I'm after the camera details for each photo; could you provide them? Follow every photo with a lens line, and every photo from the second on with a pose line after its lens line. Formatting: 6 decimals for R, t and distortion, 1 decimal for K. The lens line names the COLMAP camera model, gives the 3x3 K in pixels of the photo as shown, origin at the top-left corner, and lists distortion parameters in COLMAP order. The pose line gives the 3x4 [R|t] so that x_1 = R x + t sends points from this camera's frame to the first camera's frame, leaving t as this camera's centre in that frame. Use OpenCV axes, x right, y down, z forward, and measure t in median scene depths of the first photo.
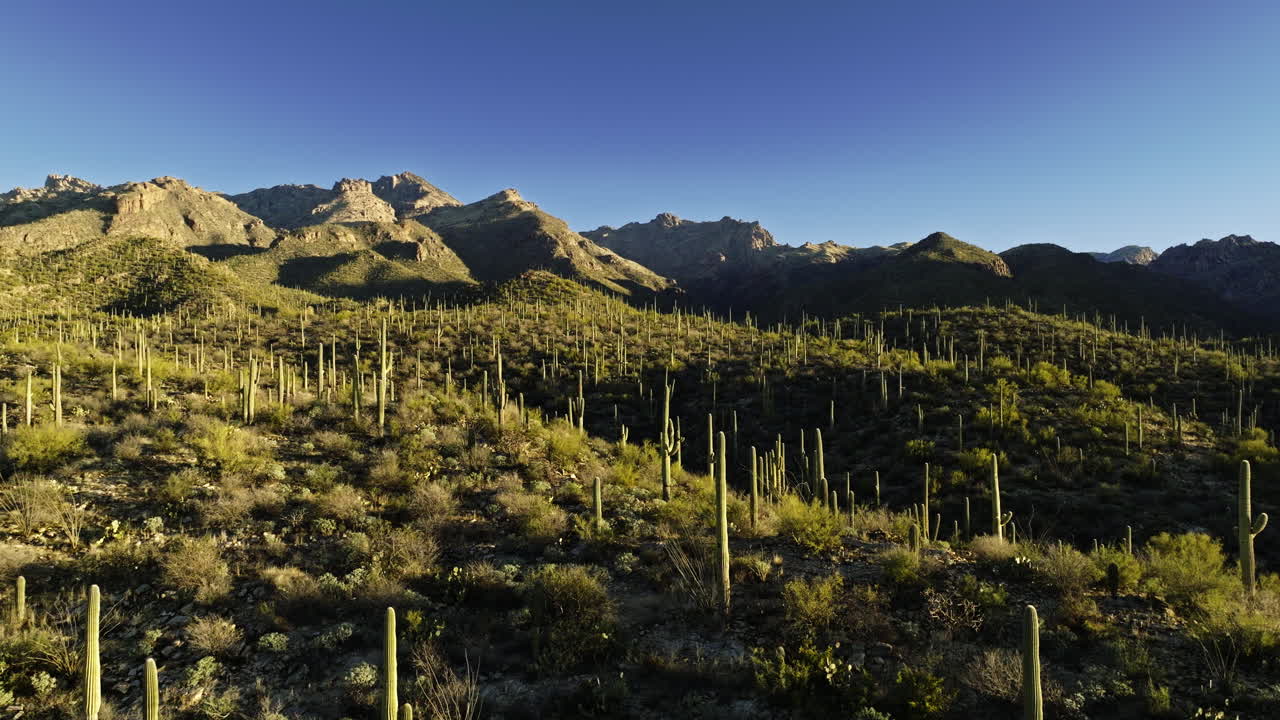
lens RADIAL K [[957.9, 0, 640.0], [0, 957.9, 360.0], [0, 0, 1]] dist [0.007552, -0.002744]
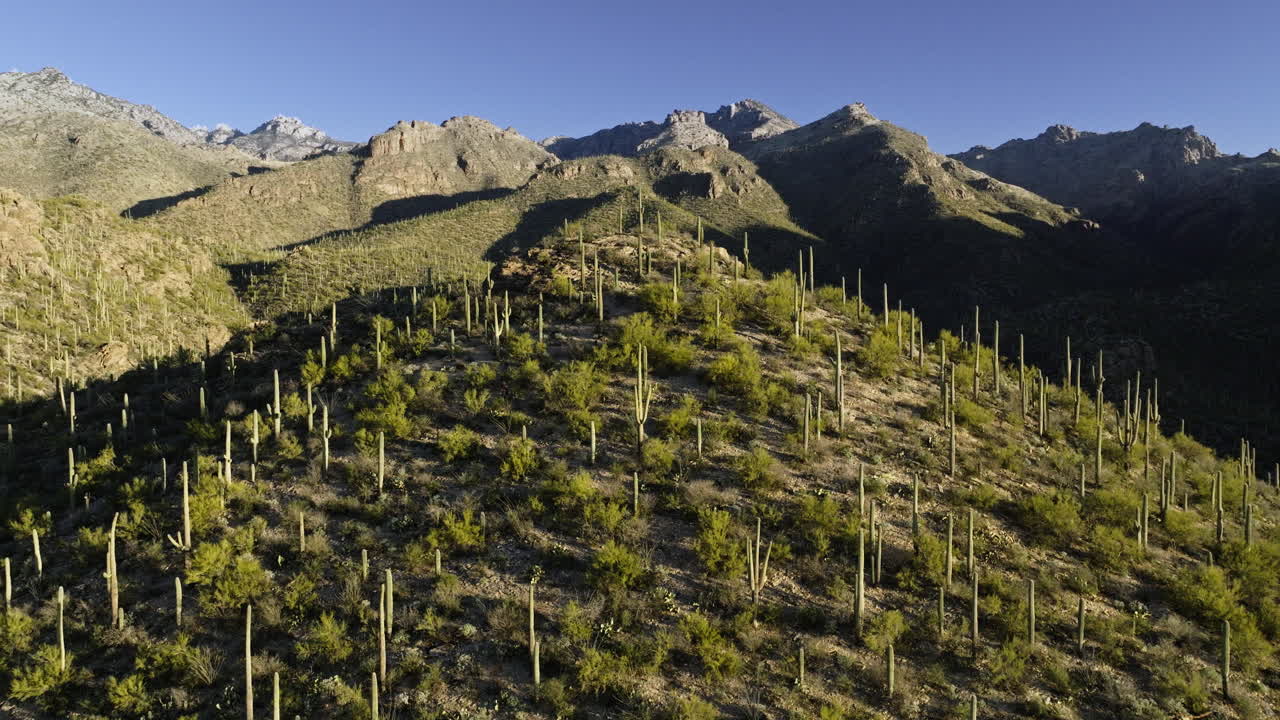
lens RADIAL K [[957.9, 0, 640.0], [0, 957.9, 360.0], [0, 0, 1]] dist [0.007552, -0.002744]
pose [[0.931589, 0.018950, -0.363019, -0.009083], [0.005315, 0.997824, 0.065726, -0.019881], [0.363474, -0.063159, 0.929461, 0.205252]]
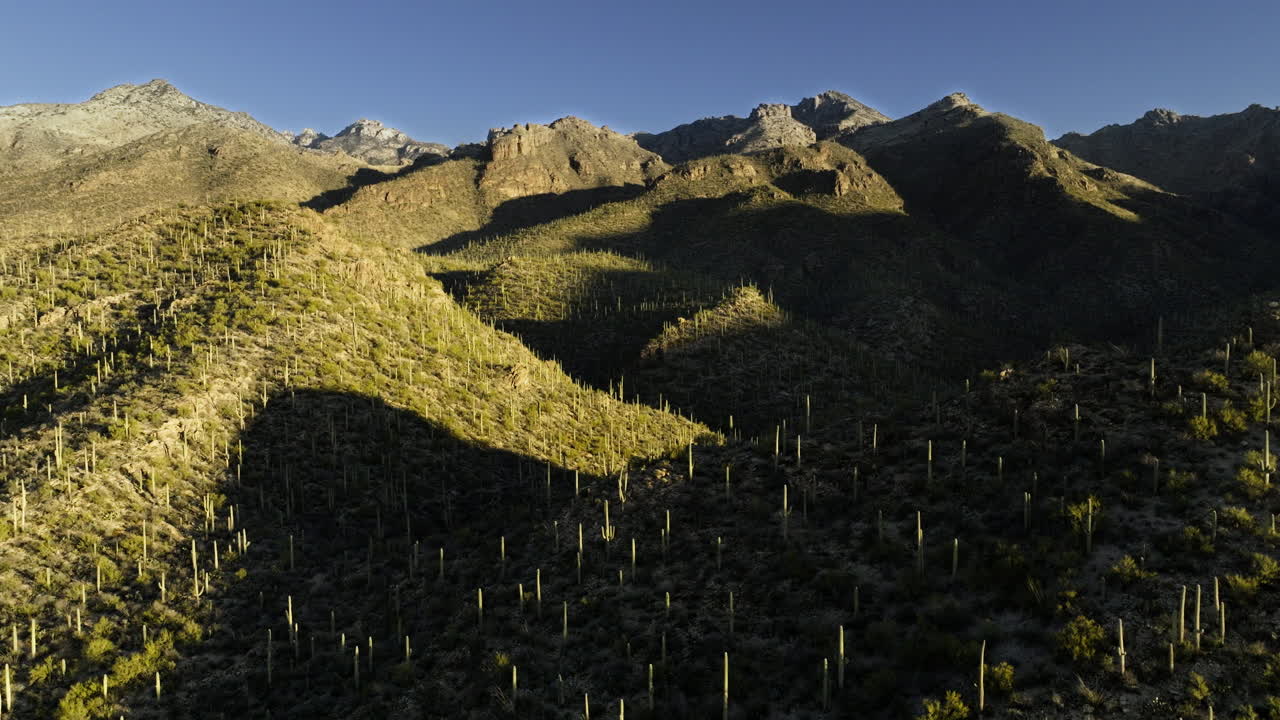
lens RADIAL K [[957.9, 0, 640.0], [0, 957.9, 360.0], [0, 0, 1]] dist [0.007552, -0.002744]
pose [[0.905042, 0.014268, -0.425082, -0.038406], [0.017764, 0.997297, 0.071297, -0.023251], [0.424950, -0.072078, 0.902343, 0.187823]]
